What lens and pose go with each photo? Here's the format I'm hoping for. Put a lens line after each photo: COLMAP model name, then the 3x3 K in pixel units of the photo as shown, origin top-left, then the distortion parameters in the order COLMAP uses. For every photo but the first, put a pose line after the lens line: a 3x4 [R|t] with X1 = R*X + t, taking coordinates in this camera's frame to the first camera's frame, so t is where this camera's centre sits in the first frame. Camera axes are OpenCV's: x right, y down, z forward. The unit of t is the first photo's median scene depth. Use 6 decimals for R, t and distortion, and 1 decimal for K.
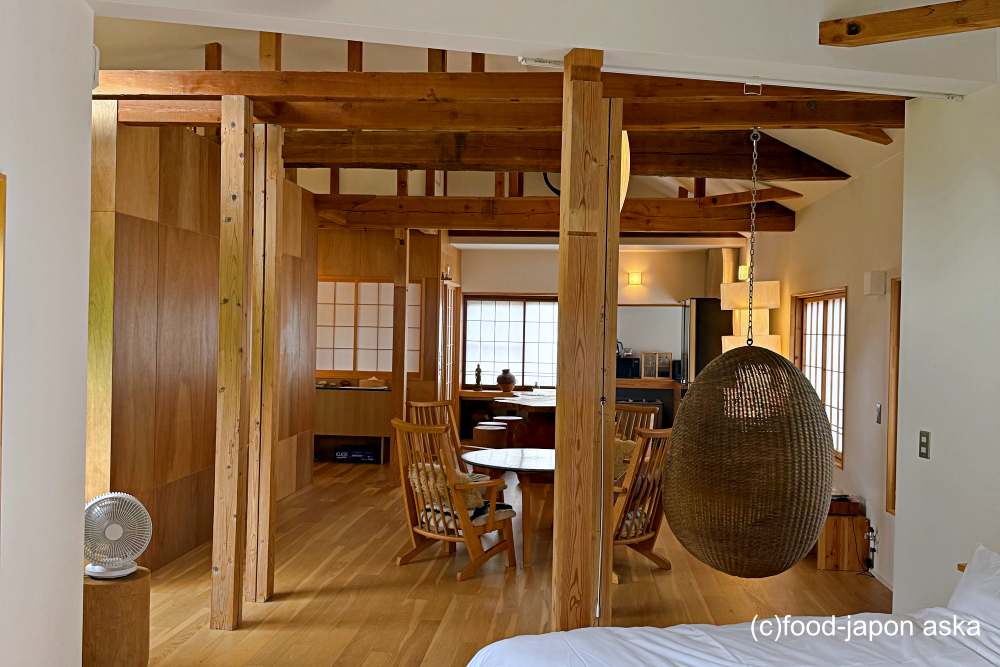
lens RADIAL K [[938.9, 0, 500.1], [0, 938.9, 338.4], [0, 0, 1]] dist [0.165466, -0.348677]
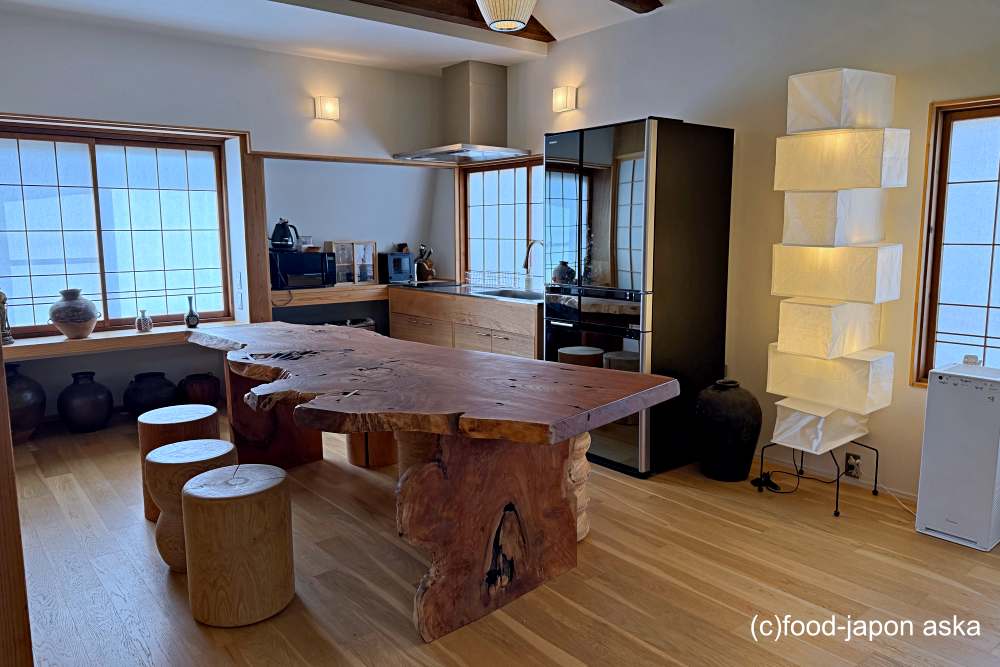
lens RADIAL K [[703.2, 0, 501.3], [0, 703.2, 329.1], [0, 0, 1]] dist [0.076056, -0.122331]
pose [[0.712256, -0.122254, 0.691192, -0.100410], [0.028860, 0.988983, 0.145187, 0.008557], [-0.701327, -0.083462, 0.707937, 0.696426]]
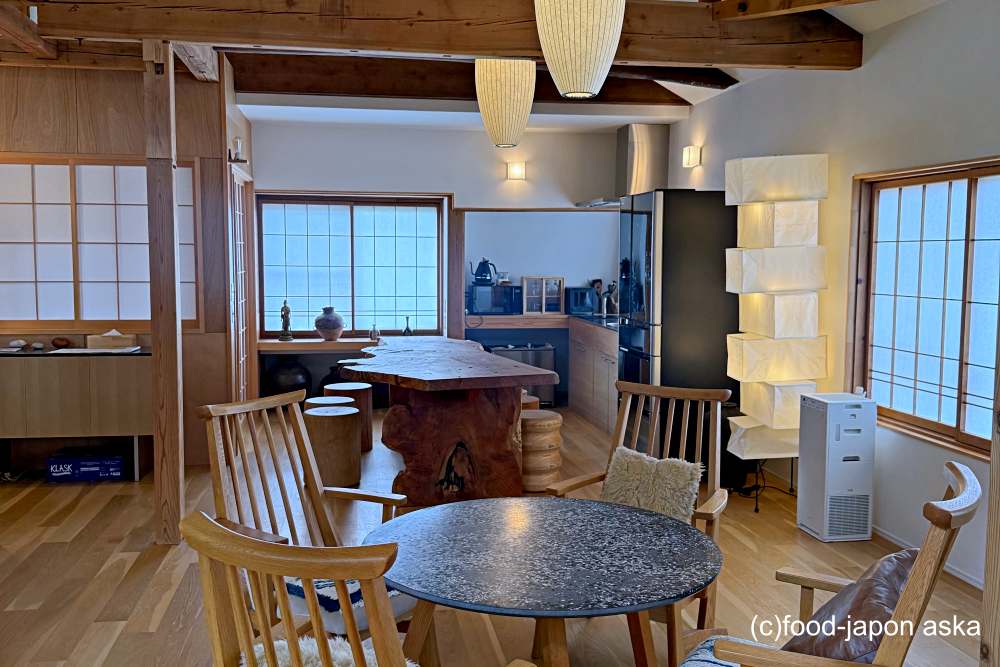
lens RADIAL K [[938.9, 0, 500.1], [0, 938.9, 338.4], [0, 0, 1]] dist [0.165466, -0.348677]
pose [[0.968453, -0.037987, 0.246282, -0.048239], [0.017810, 0.996337, 0.083644, 0.001145], [-0.248558, -0.076619, 0.965582, 0.367131]]
